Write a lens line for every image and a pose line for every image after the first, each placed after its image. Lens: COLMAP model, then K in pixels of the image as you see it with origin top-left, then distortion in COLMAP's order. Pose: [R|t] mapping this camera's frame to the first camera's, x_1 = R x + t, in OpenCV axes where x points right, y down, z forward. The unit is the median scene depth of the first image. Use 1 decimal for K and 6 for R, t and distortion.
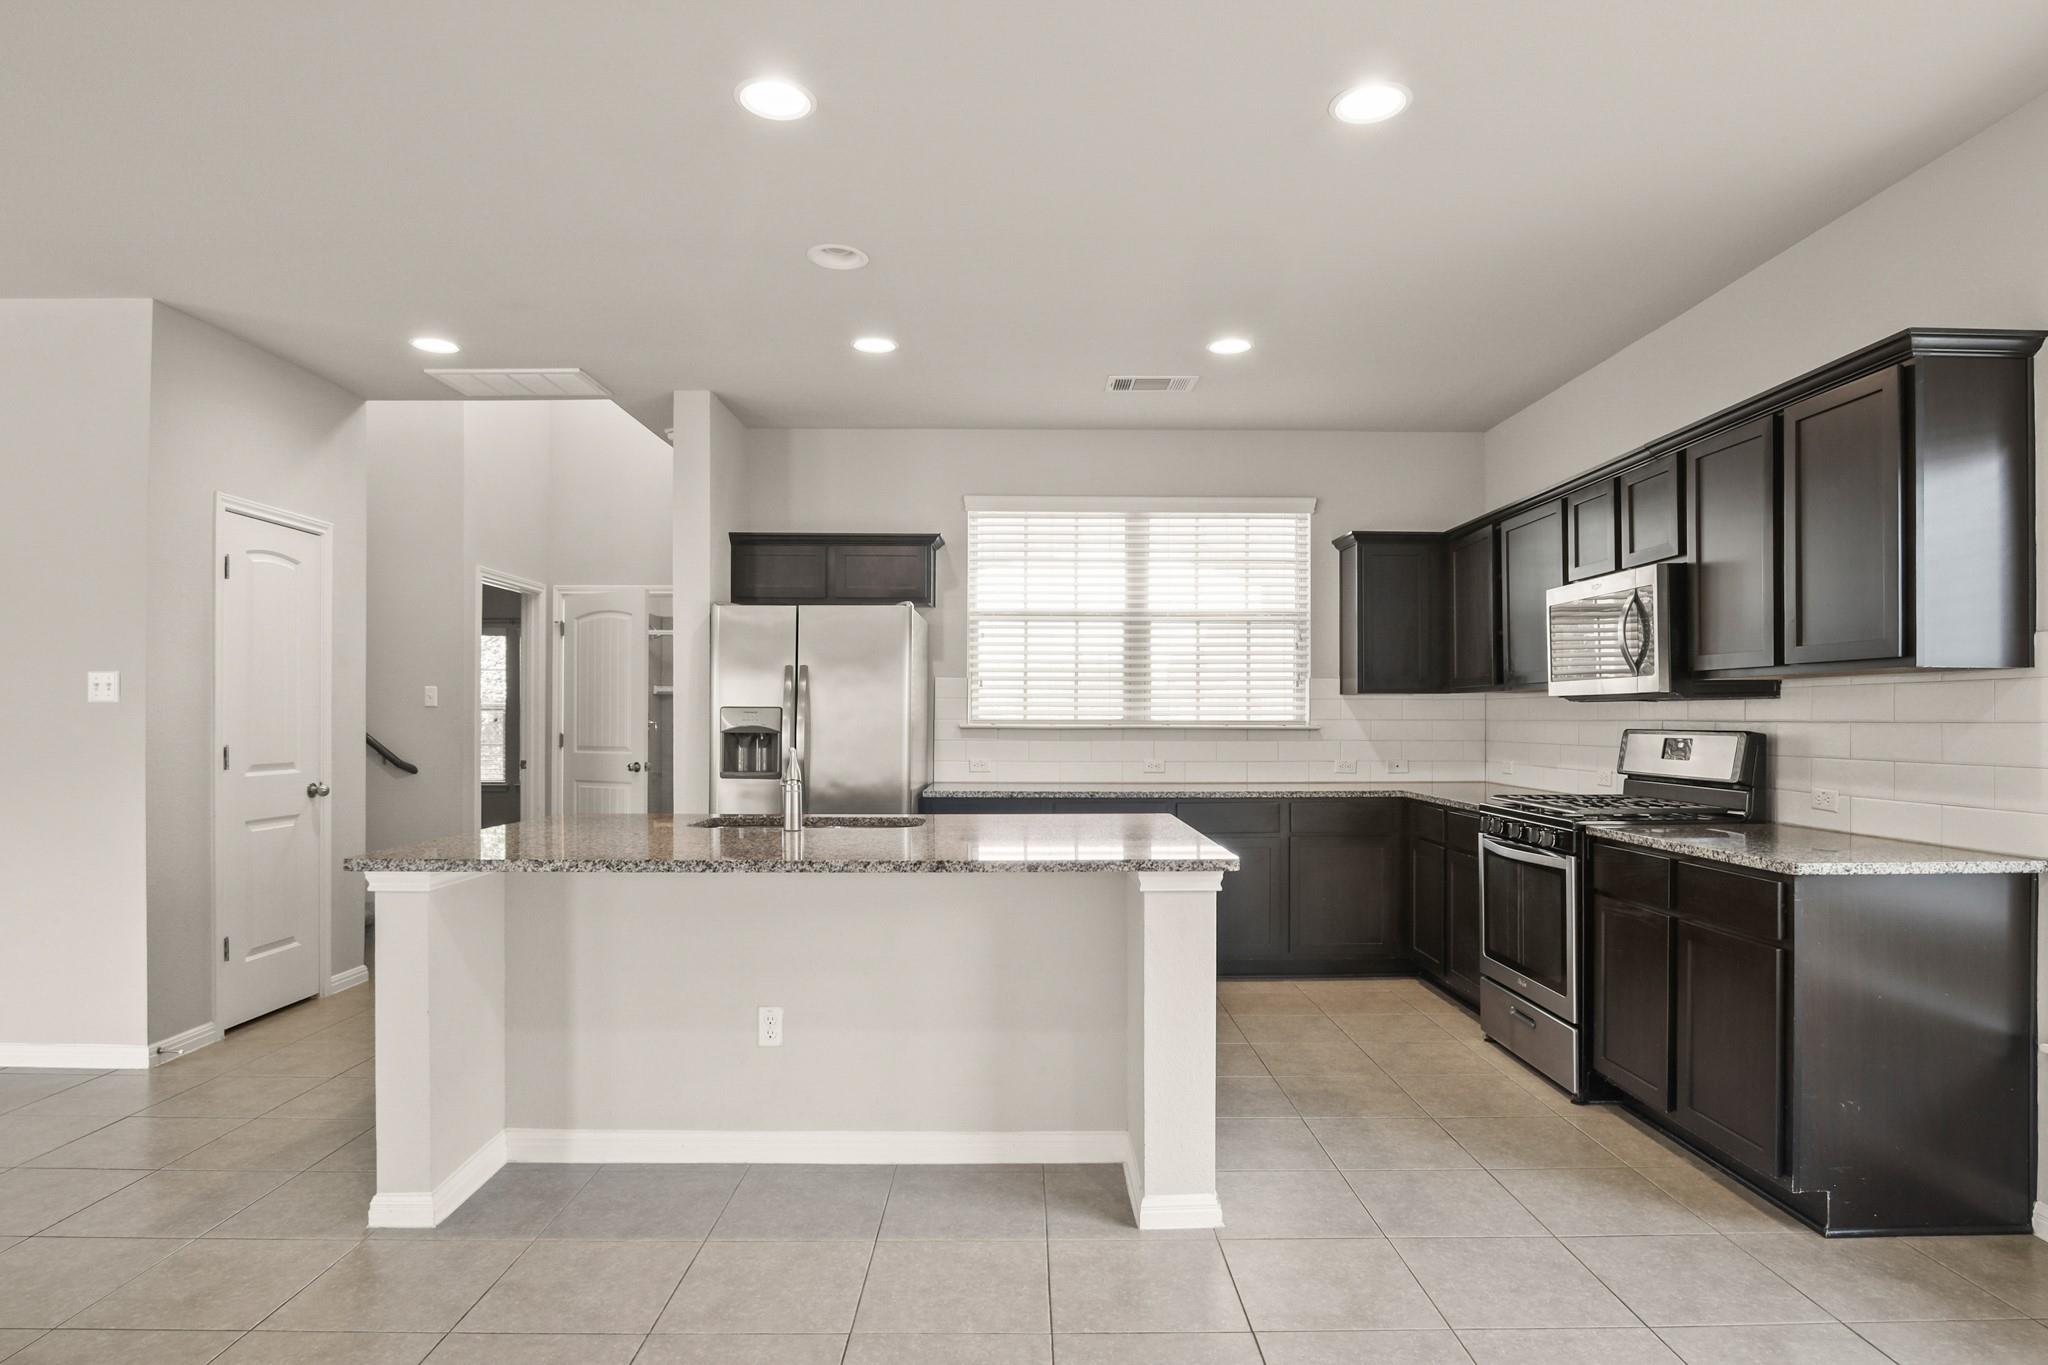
lens RADIAL K [[1133.8, 0, 1021.0], [0, 1133.8, 702.7], [0, 0, 1]] dist [-0.015282, -0.002197]
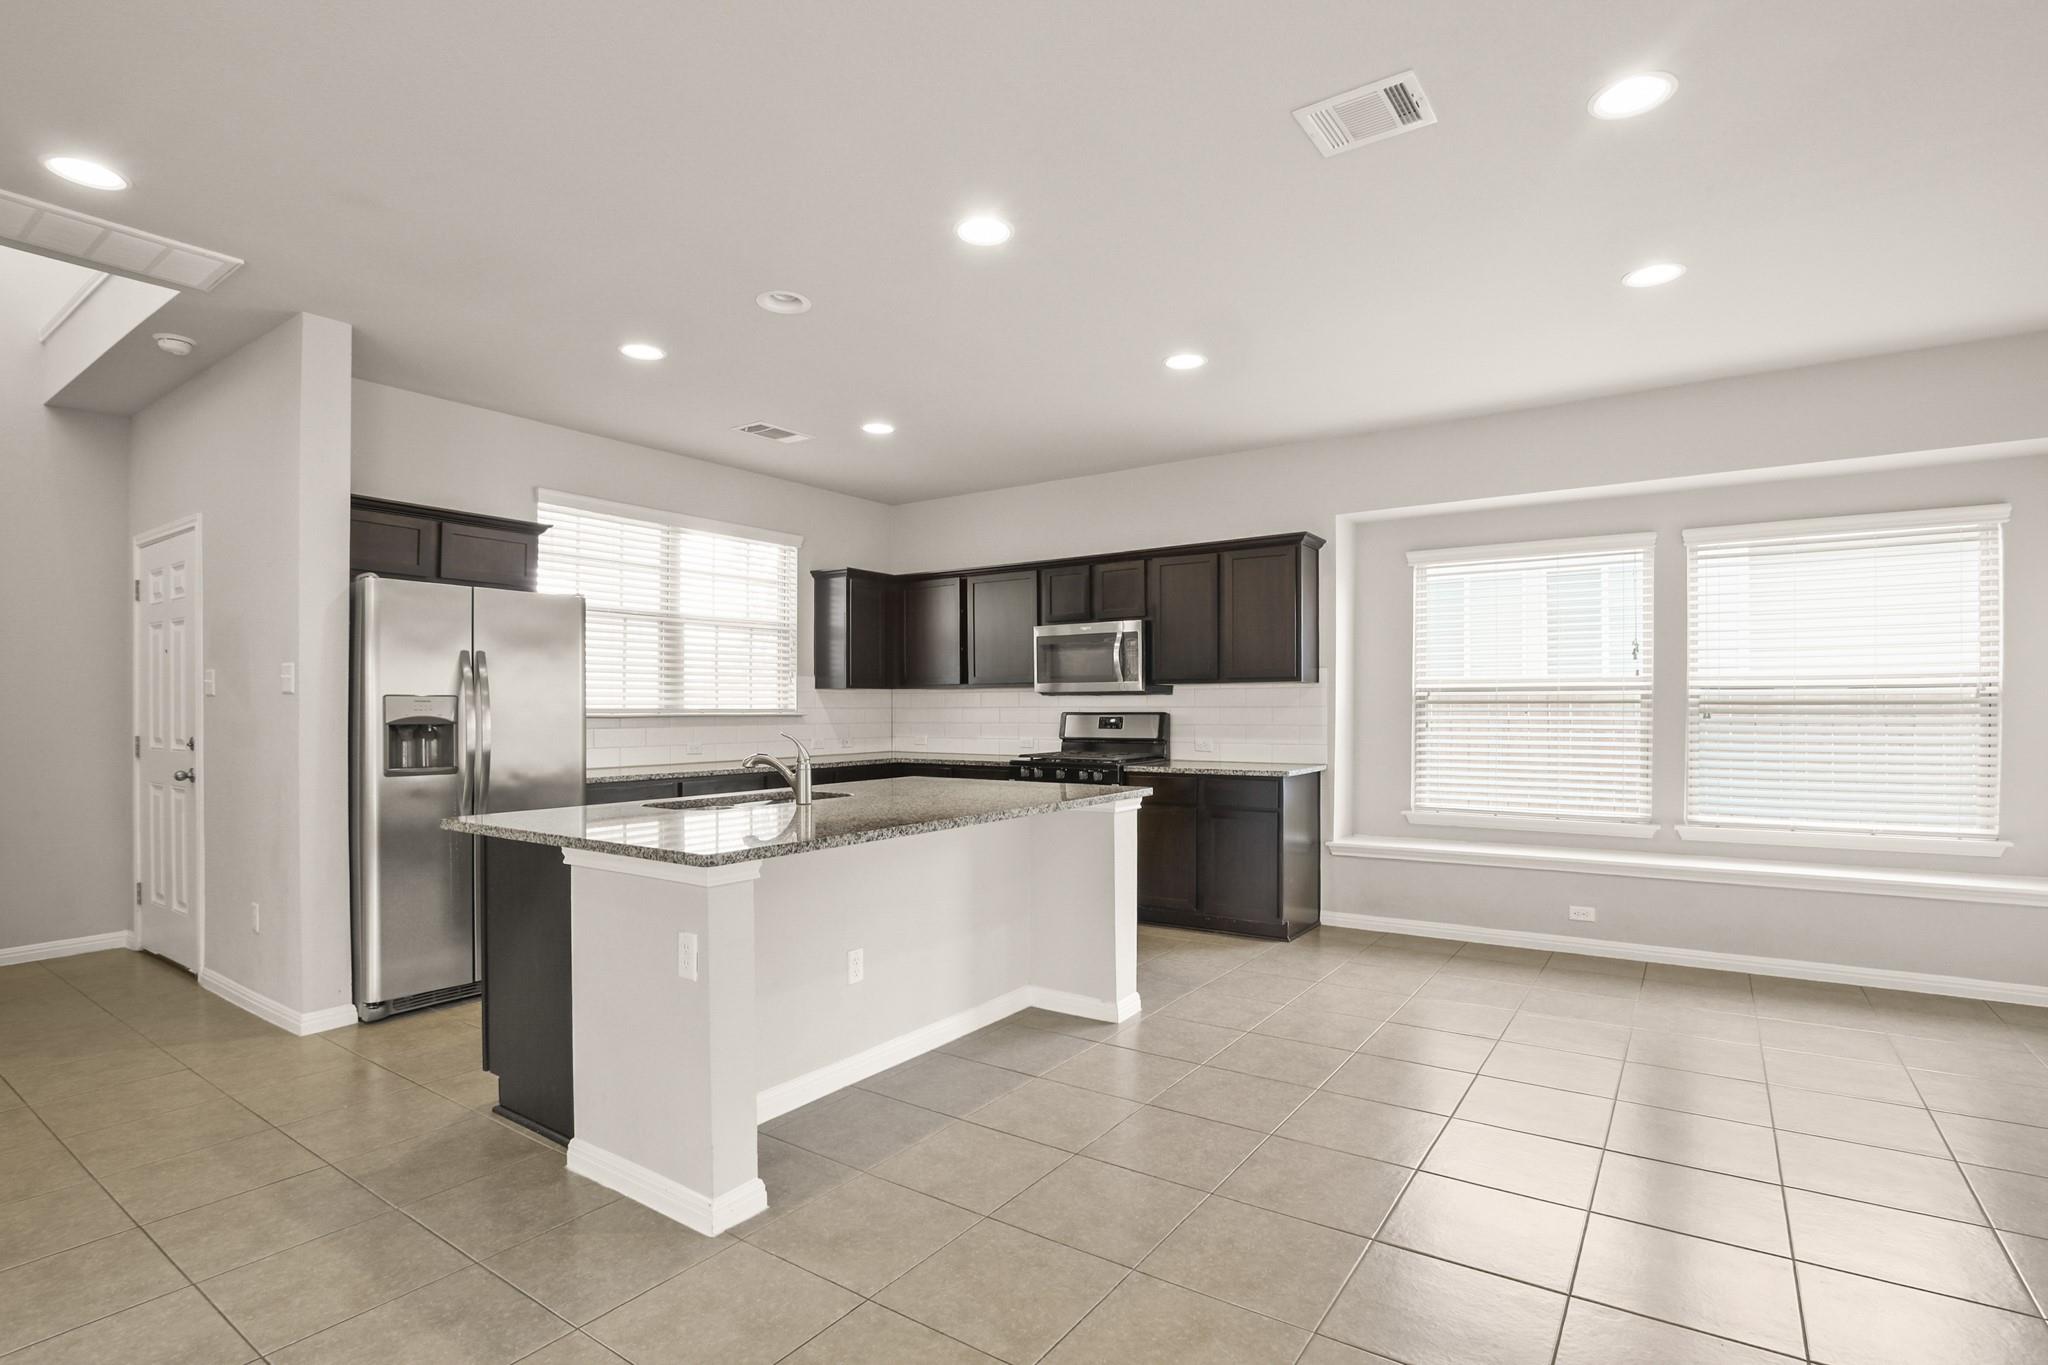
lens RADIAL K [[990.4, 0, 1026.8], [0, 990.4, 702.0], [0, 0, 1]] dist [-0.018731, 0.002982]
pose [[0.574336, 0.001918, 0.818617, -0.597907], [-0.007537, 0.999967, 0.002944, 0.003297], [-0.818585, -0.007861, 0.574332, 0.161658]]
